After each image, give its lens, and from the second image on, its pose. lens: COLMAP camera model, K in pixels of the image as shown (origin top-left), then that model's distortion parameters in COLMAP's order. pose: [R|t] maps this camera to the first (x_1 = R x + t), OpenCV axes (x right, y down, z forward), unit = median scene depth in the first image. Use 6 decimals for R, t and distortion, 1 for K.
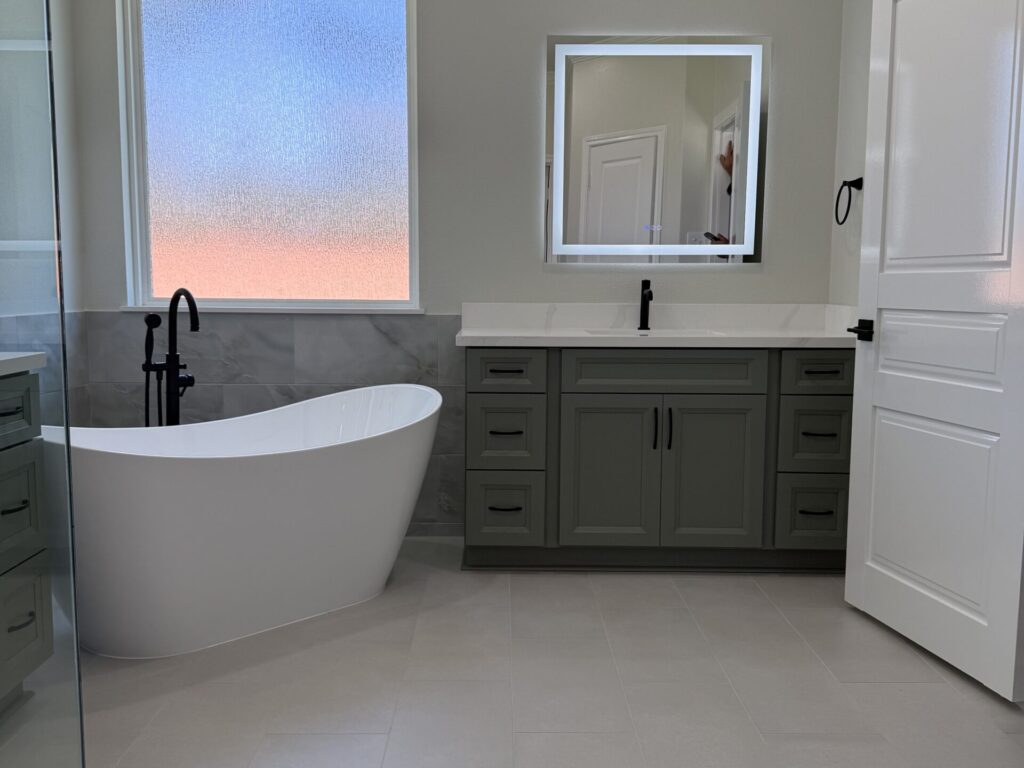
lens RADIAL K [[861.7, 0, 512.0], [0, 861.7, 384.0], [0, 0, 1]] dist [0.104304, 0.001178]
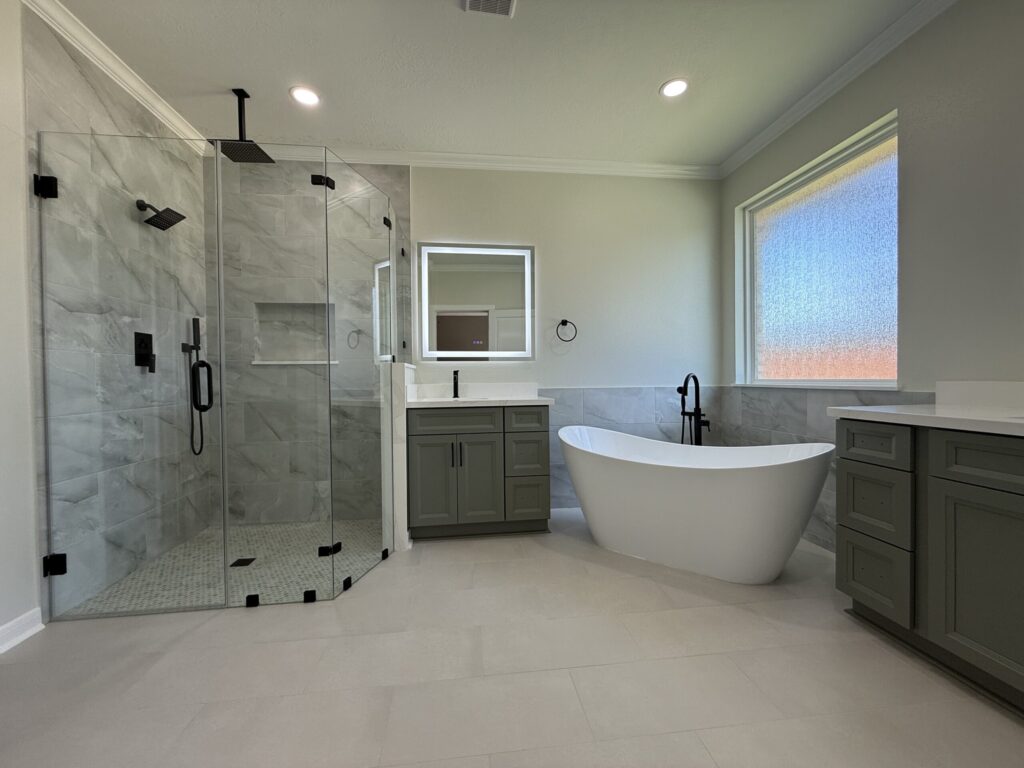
lens RADIAL K [[409.0, 0, 509.5], [0, 409.0, 383.5], [0, 0, 1]] dist [-0.001280, 0.000218]
pose [[0.103515, 0.007208, -0.994602, 0.447815], [-0.100231, 0.994959, -0.003221, -0.042076], [0.989565, 0.100023, 0.103715, 0.481644]]
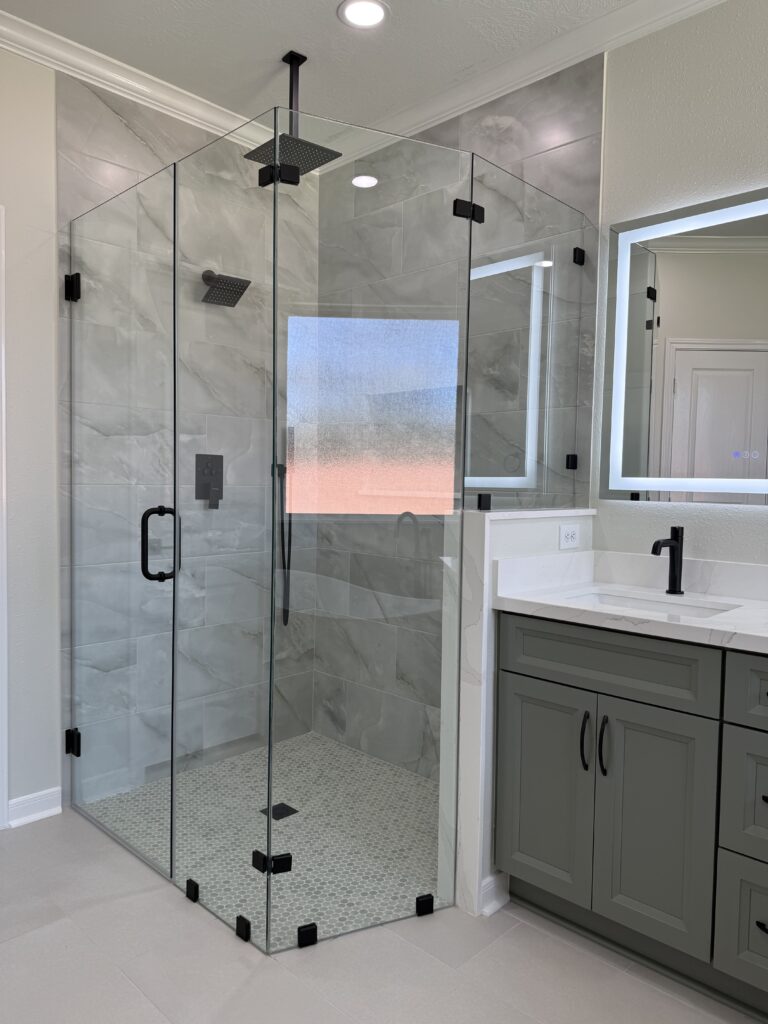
lens RADIAL K [[723.4, 0, 384.0], [0, 723.4, 512.0], [0, 0, 1]] dist [0.069299, -0.098717]
pose [[-0.710053, 0.014111, -0.704006, 0.165903], [-0.100065, 0.987630, 0.120721, -0.130542], [0.697001, 0.156165, -0.699858, 0.737269]]
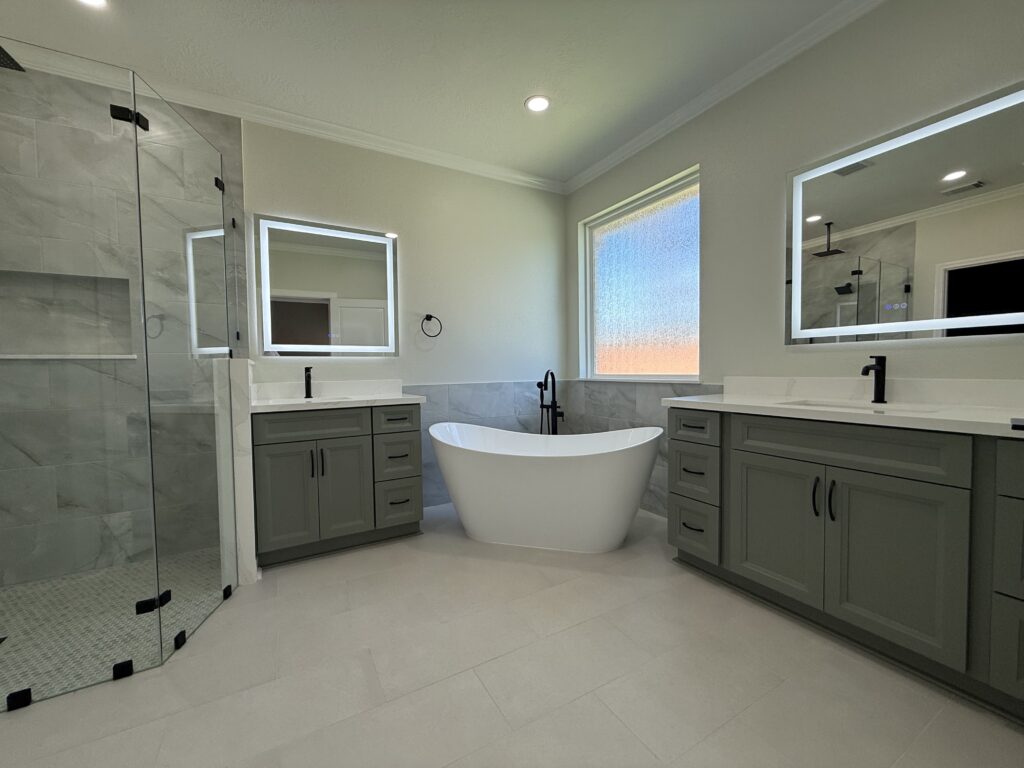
lens RADIAL K [[409.0, 0, 509.5], [0, 409.0, 383.5], [0, 0, 1]] dist [-0.001280, 0.000218]
pose [[0.477913, 0.020032, -0.878179, 0.418745], [-0.081462, 0.996442, -0.021602, -0.044687], [0.874622, 0.081862, 0.477844, 0.417955]]
